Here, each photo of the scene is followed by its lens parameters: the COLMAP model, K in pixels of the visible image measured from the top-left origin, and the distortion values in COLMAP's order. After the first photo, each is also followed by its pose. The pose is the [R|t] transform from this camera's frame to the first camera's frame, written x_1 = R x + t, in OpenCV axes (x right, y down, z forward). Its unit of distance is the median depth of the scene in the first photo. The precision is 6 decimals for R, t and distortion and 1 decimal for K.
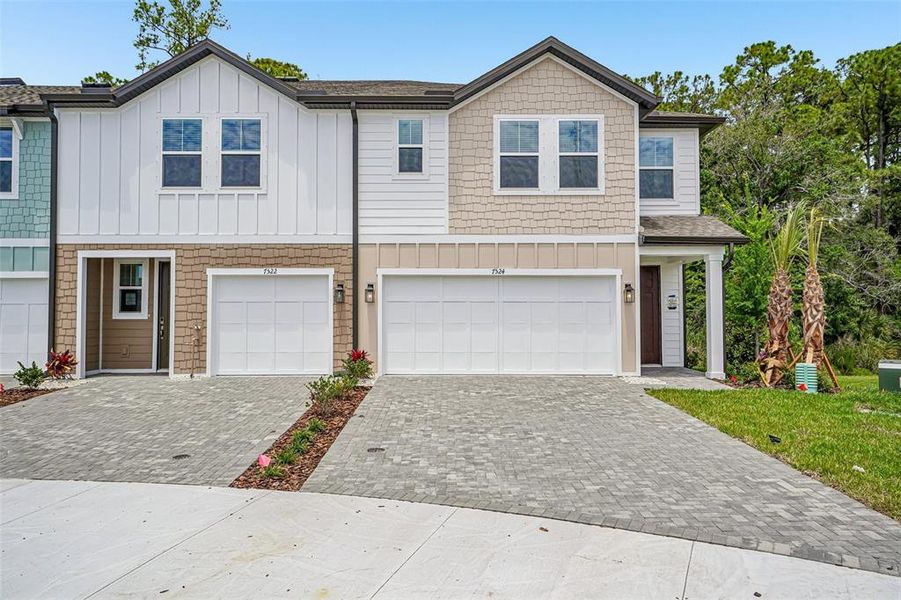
lens RADIAL K [[597.2, 0, 451.1], [0, 597.2, 296.7], [0, 0, 1]] dist [0.027313, 0.002089]
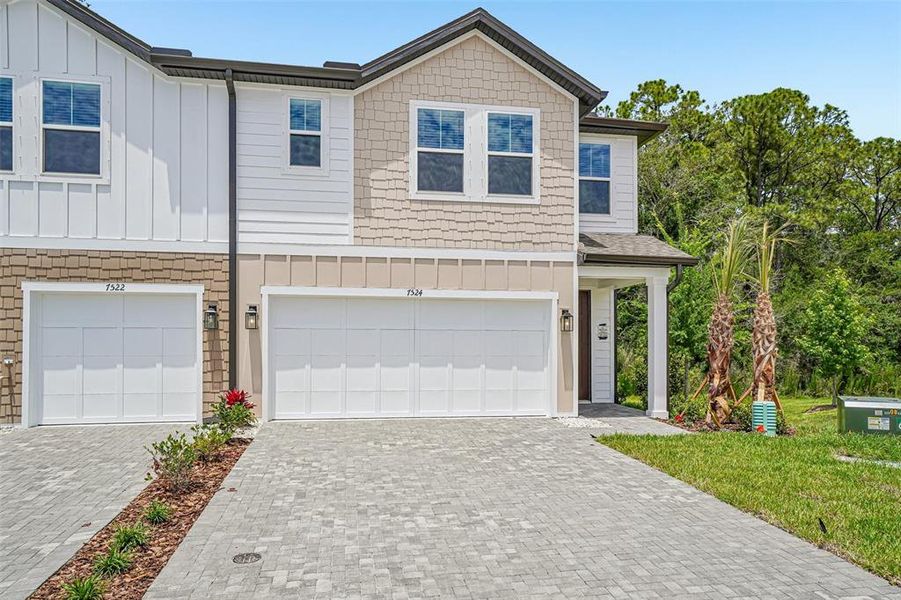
lens RADIAL K [[597.2, 0, 442.8], [0, 597.2, 337.2], [0, 0, 1]] dist [0.027313, 0.002089]
pose [[0.987714, 0.004611, 0.156207, -0.010840], [-0.007663, 0.999791, 0.018945, 0.003207], [-0.156087, -0.019910, 0.987543, 0.180206]]
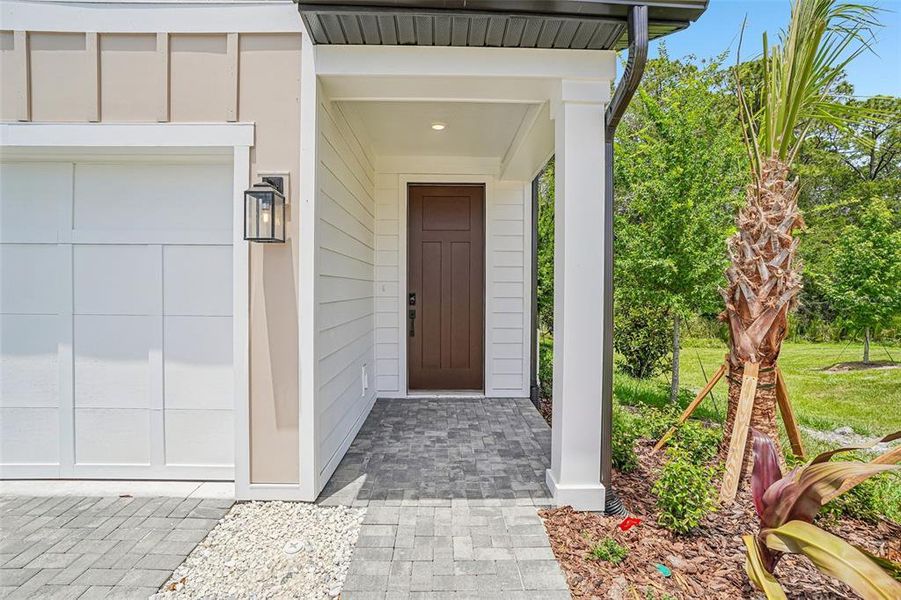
lens RADIAL K [[440.0, 0, 434.4], [0, 440.0, 296.5], [0, 0, 1]] dist [-0.017938, 0.002354]
pose [[0.999771, 0.005651, 0.020638, 0.365191], [-0.006615, 0.998876, 0.046926, 0.024119], [-0.020349, -0.047052, 0.998685, 0.787663]]
